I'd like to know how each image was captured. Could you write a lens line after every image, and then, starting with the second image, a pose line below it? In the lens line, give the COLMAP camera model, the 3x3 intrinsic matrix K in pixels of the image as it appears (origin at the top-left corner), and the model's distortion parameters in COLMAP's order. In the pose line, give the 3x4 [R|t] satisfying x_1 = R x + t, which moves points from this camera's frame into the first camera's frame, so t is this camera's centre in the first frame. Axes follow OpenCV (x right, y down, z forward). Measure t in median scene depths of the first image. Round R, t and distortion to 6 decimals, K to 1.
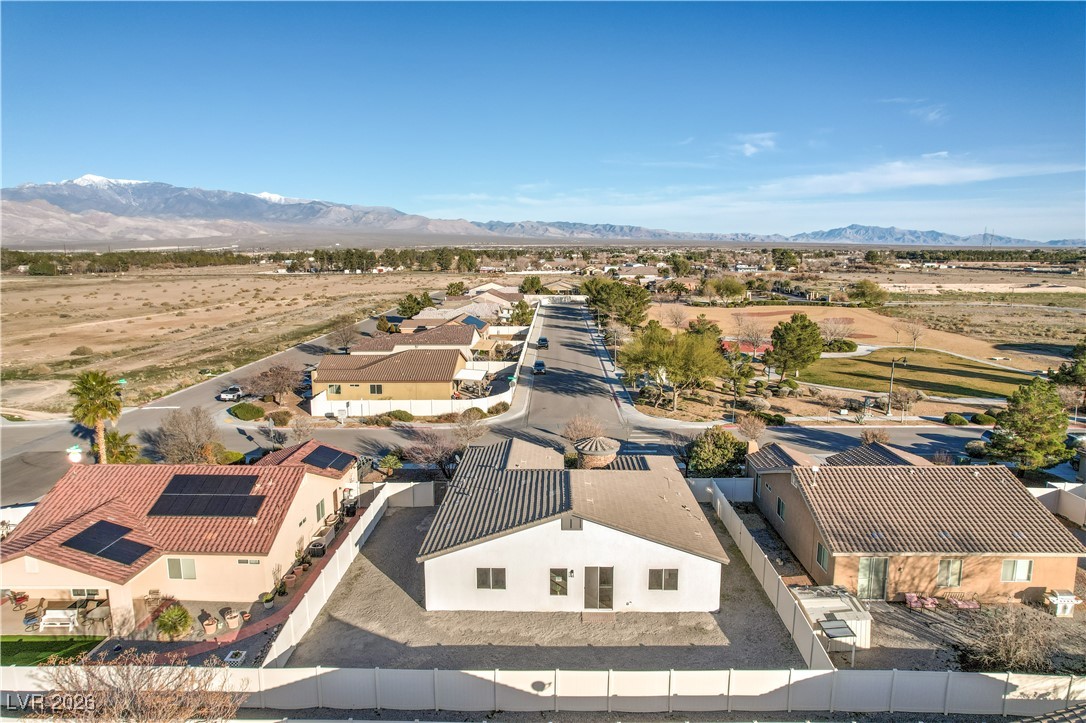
lens RADIAL K [[693.7, 0, 543.0], [0, 693.7, 361.5], [0, 0, 1]] dist [-0.098856, 0.091960]
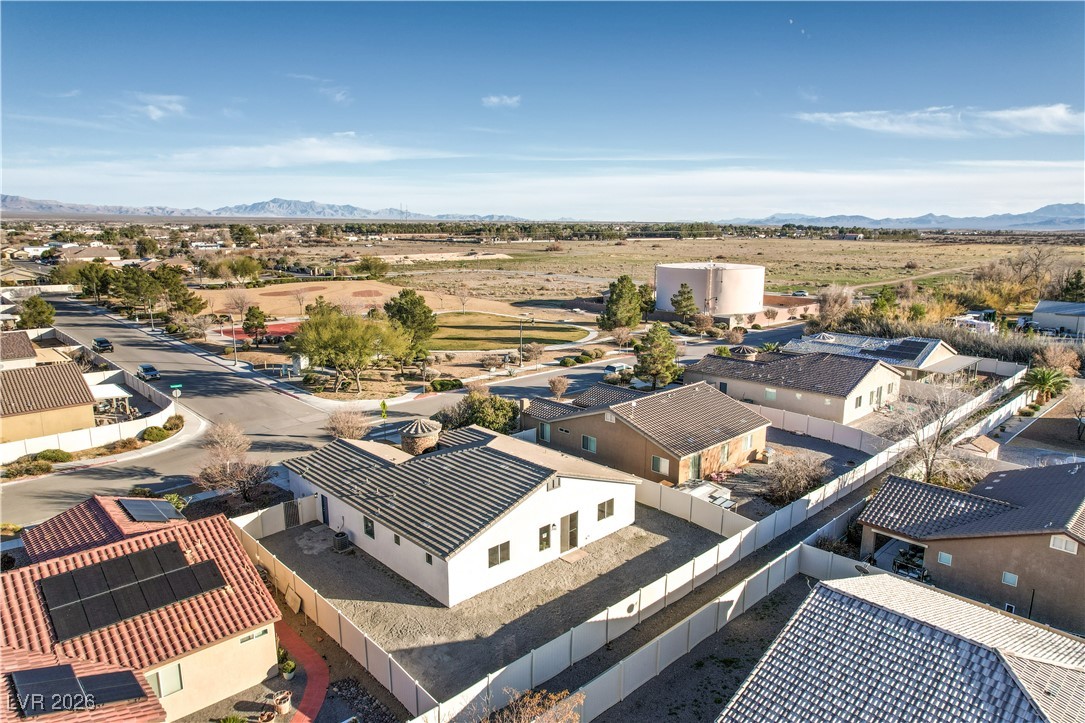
lens RADIAL K [[693.7, 0, 542.5], [0, 693.7, 361.5], [0, 0, 1]] dist [-0.053475, 0.051643]
pose [[0.712650, -0.134566, 0.688493, -0.670102], [0.109974, 0.990725, 0.079805, -0.052672], [-0.692846, 0.018843, 0.720839, 0.165345]]
